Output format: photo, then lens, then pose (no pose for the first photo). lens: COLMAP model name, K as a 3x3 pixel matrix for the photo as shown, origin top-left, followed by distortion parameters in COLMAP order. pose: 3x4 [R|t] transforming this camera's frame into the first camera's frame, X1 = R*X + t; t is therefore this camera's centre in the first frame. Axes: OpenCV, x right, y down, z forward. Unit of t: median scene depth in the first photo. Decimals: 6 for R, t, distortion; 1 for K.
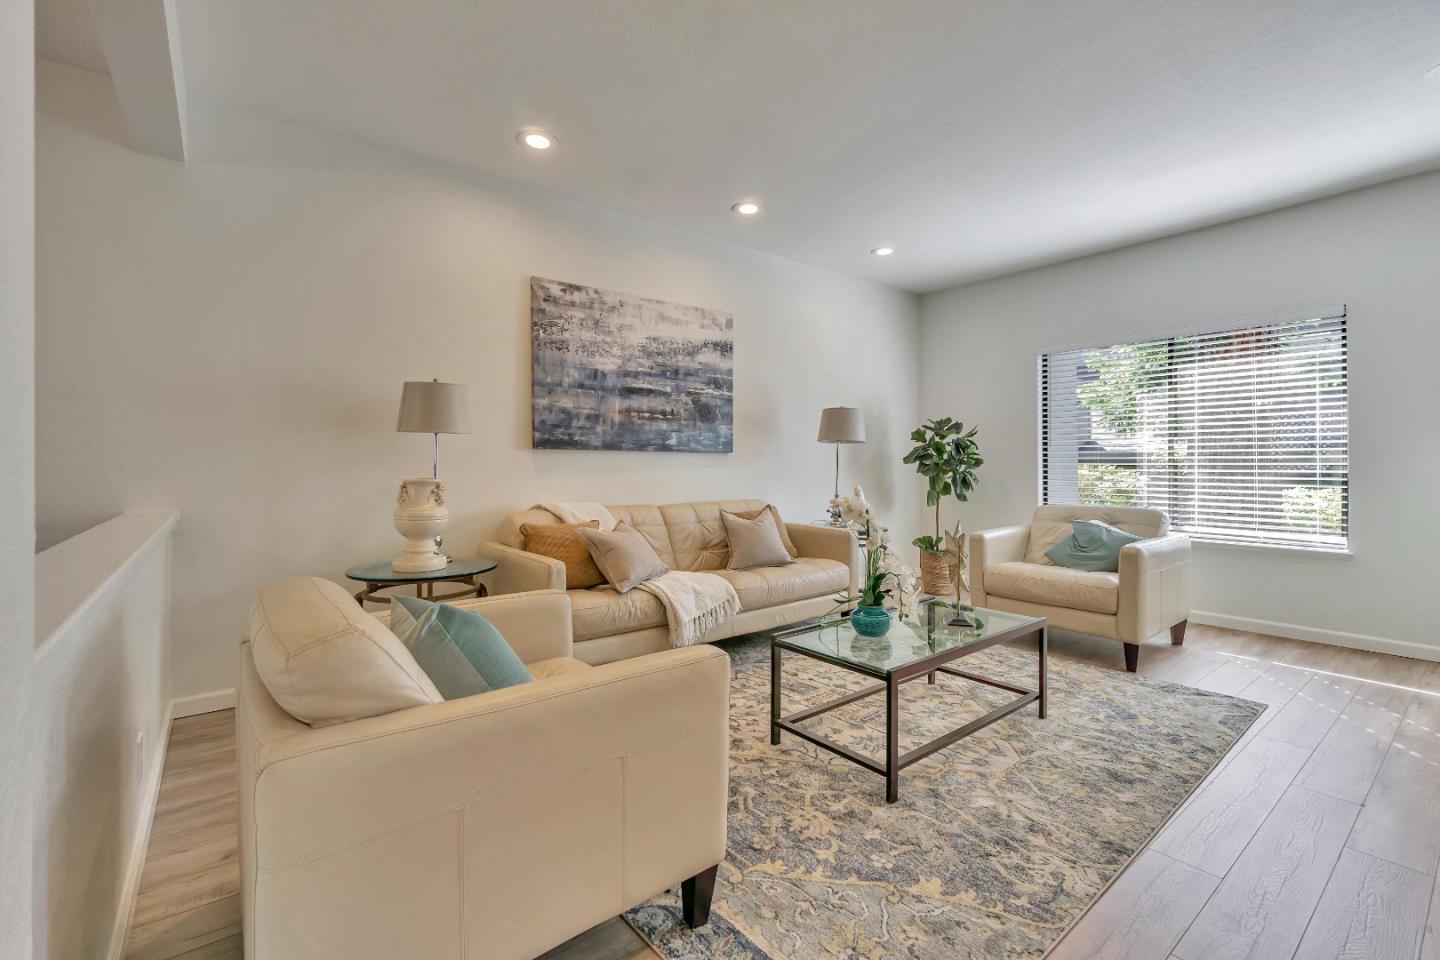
lens RADIAL K [[627.6, 0, 707.9], [0, 627.6, 464.3], [0, 0, 1]] dist [0.010132, 0.000245]
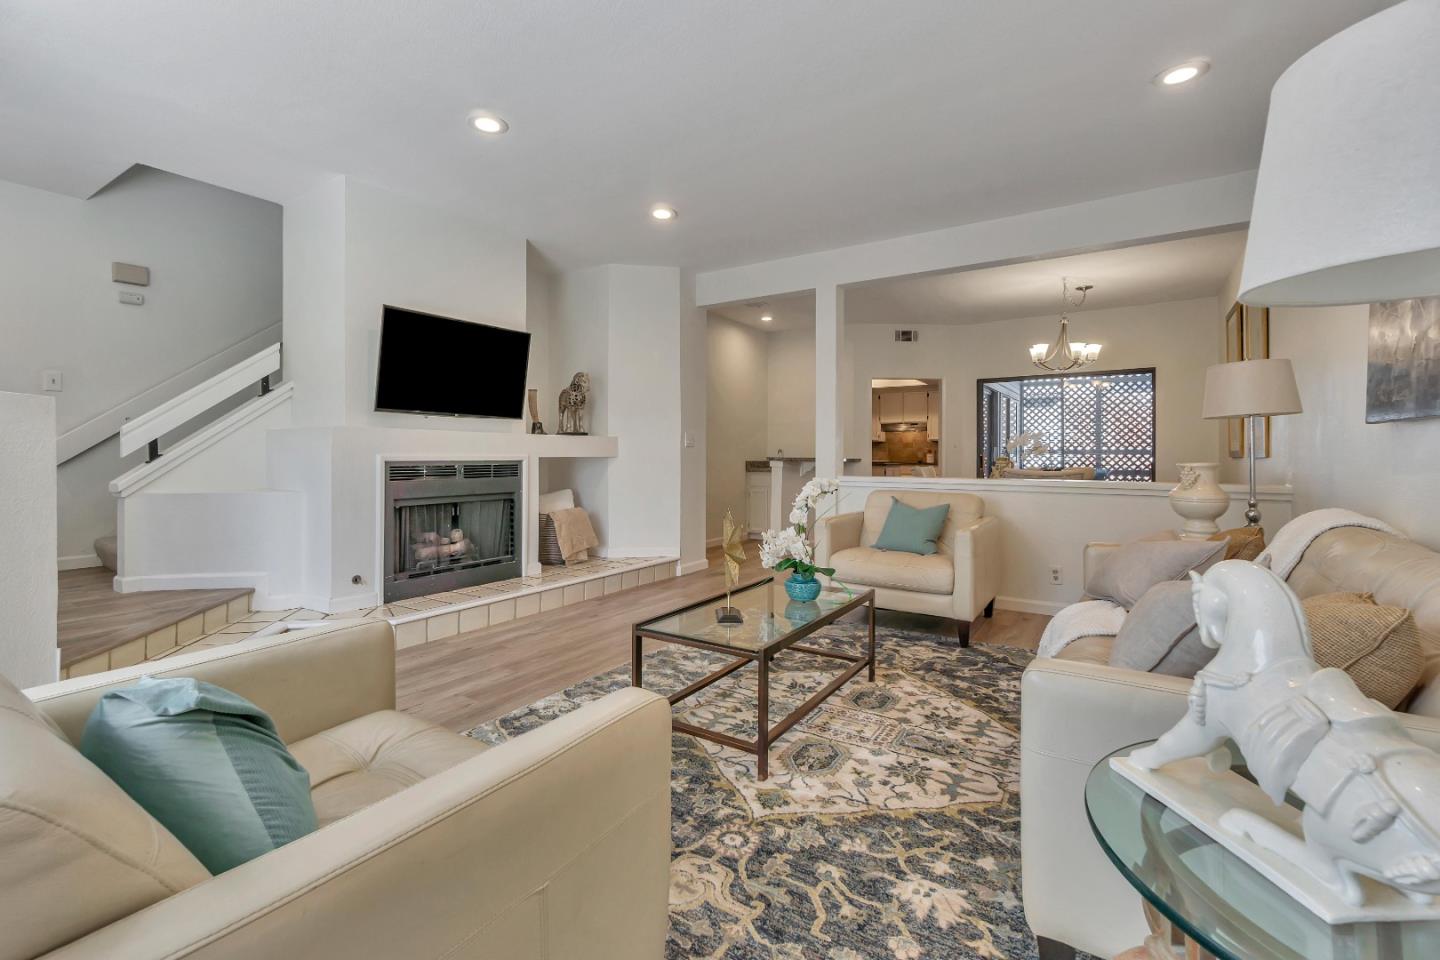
lens RADIAL K [[626.9, 0, 706.7], [0, 626.9, 454.3], [0, 0, 1]] dist [-0.008082, 0.000165]
pose [[-0.949023, -0.001658, -0.315202, 0.467159], [-0.002940, 0.999989, 0.003591, 0.004392], [0.315193, 0.004334, -0.949018, 1.215081]]
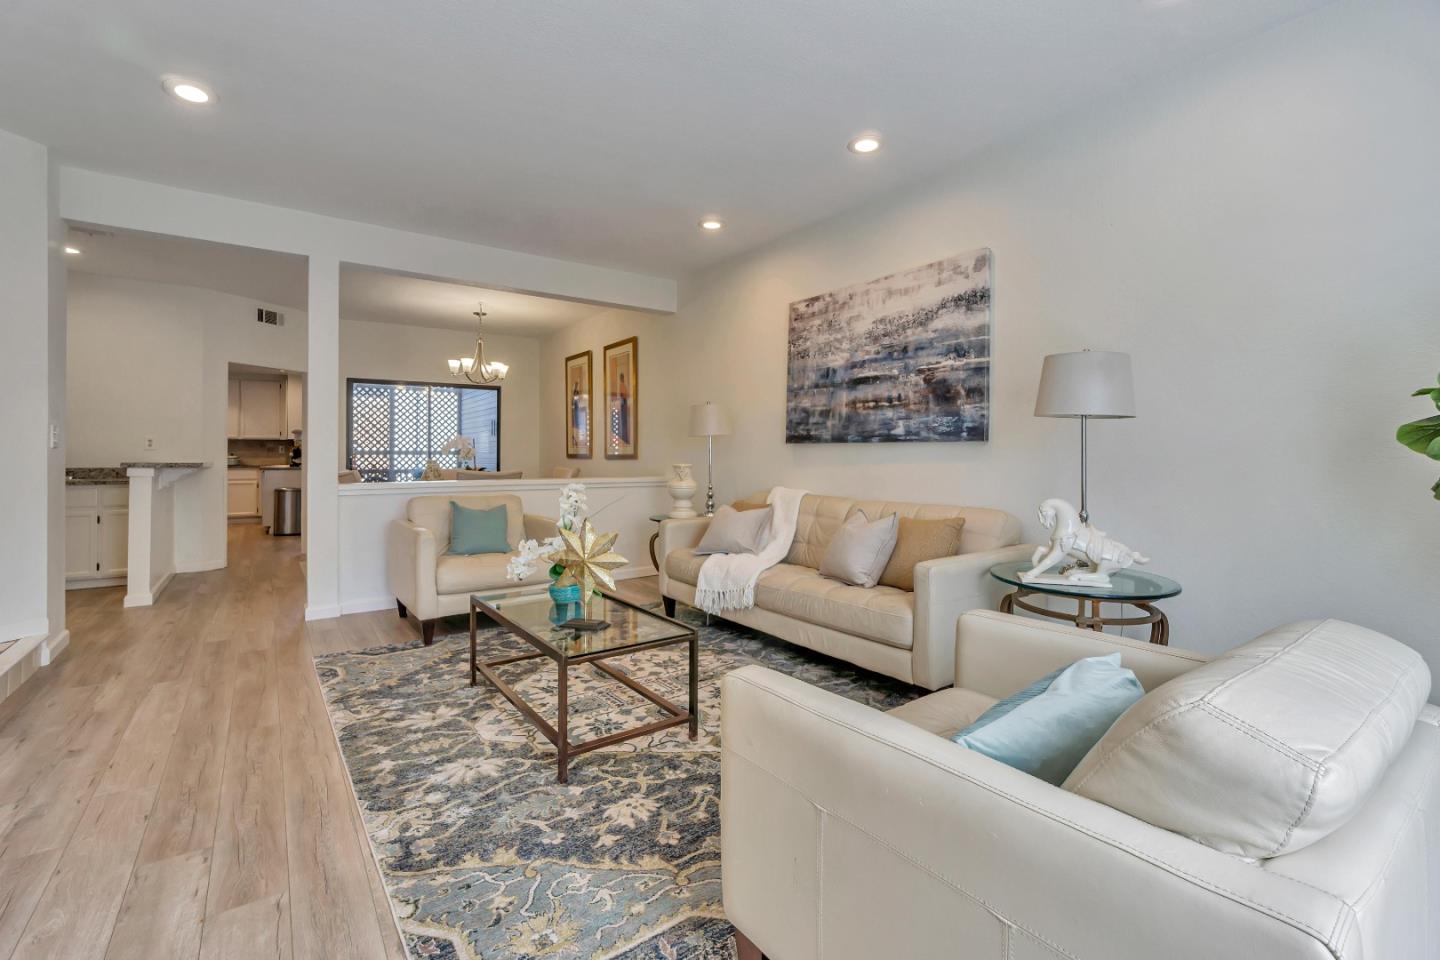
lens RADIAL K [[626.9, 0, 706.7], [0, 626.9, 454.3], [0, 0, 1]] dist [-0.008082, 0.000165]
pose [[-0.047006, -0.000374, -0.998895, 0.851298], [-0.004865, 0.999988, -0.000146, -0.002259], [0.998883, 0.004852, -0.047007, 0.797123]]
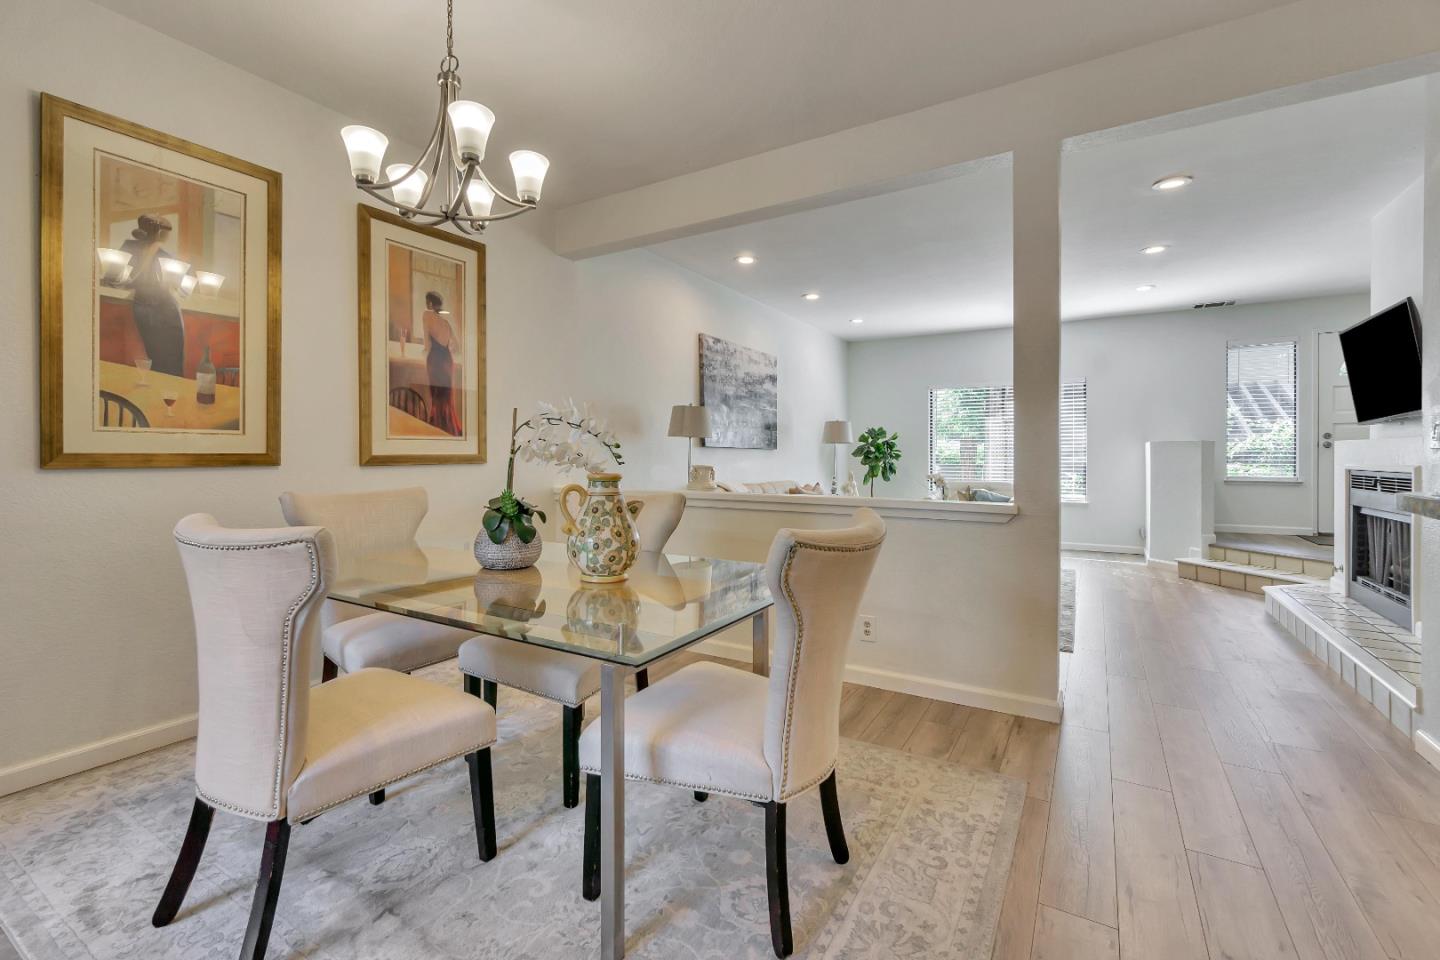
lens RADIAL K [[626.9, 0, 706.7], [0, 626.9, 454.3], [0, 0, 1]] dist [-0.008082, 0.000165]
pose [[0.937626, 0.004483, 0.347616, -0.707764], [-0.003096, 0.999985, -0.004545, 0.001032], [-0.347631, 0.003185, 0.937626, -0.382330]]
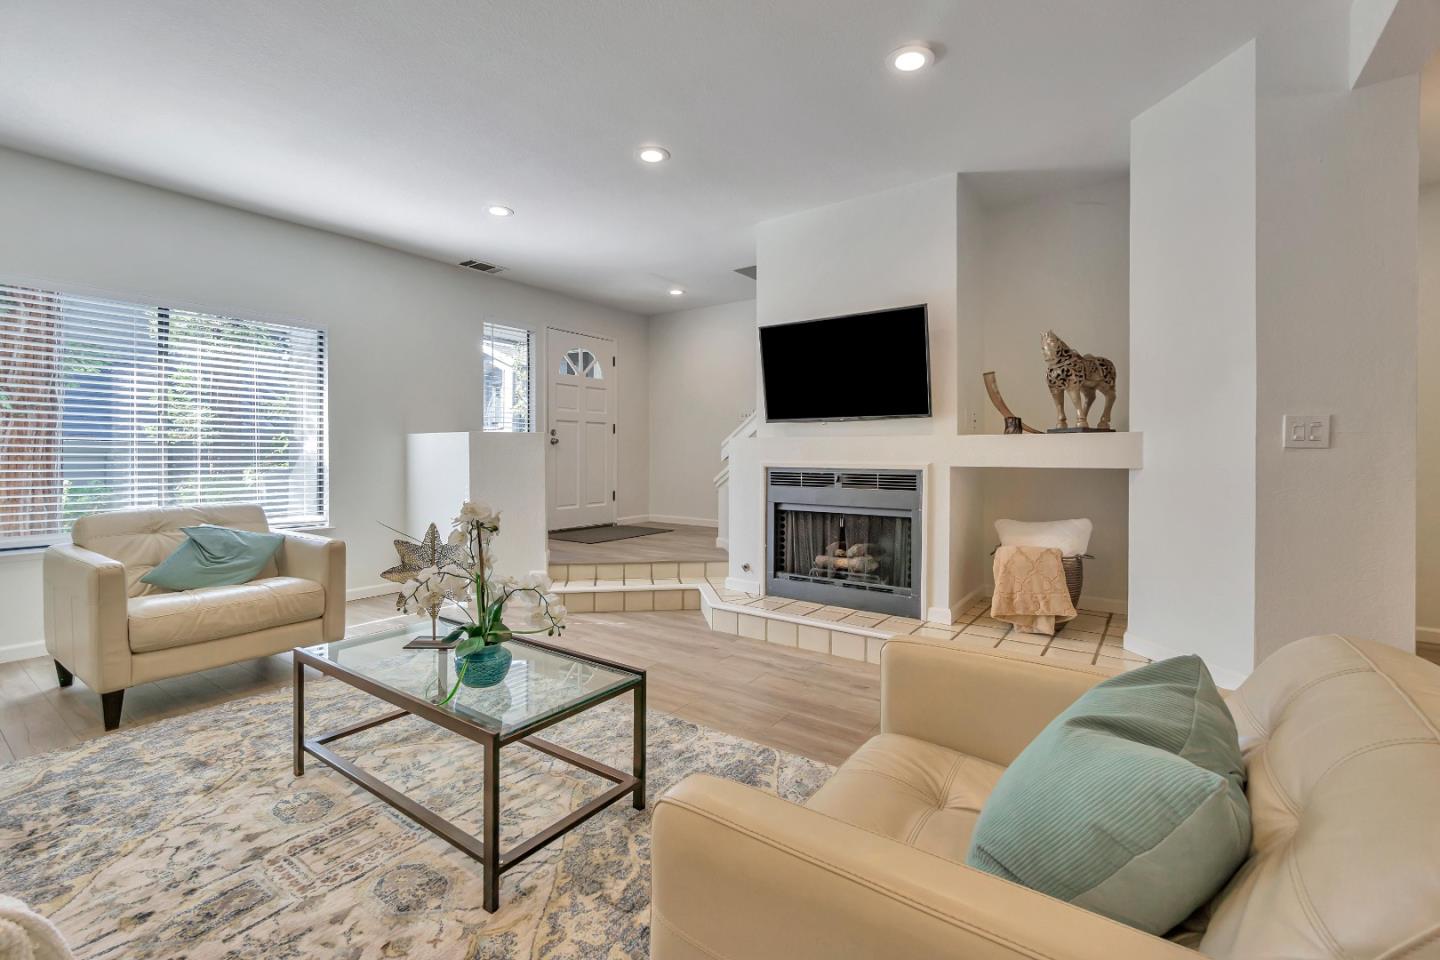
lens RADIAL K [[626.9, 0, 706.7], [0, 626.9, 454.3], [0, 0, 1]] dist [-0.008082, 0.000165]
pose [[-0.279888, 0.001102, 0.960032, -0.321238], [-0.001032, 0.999998, -0.001449, 0.000244], [-0.960032, -0.001396, -0.279887, 0.579391]]
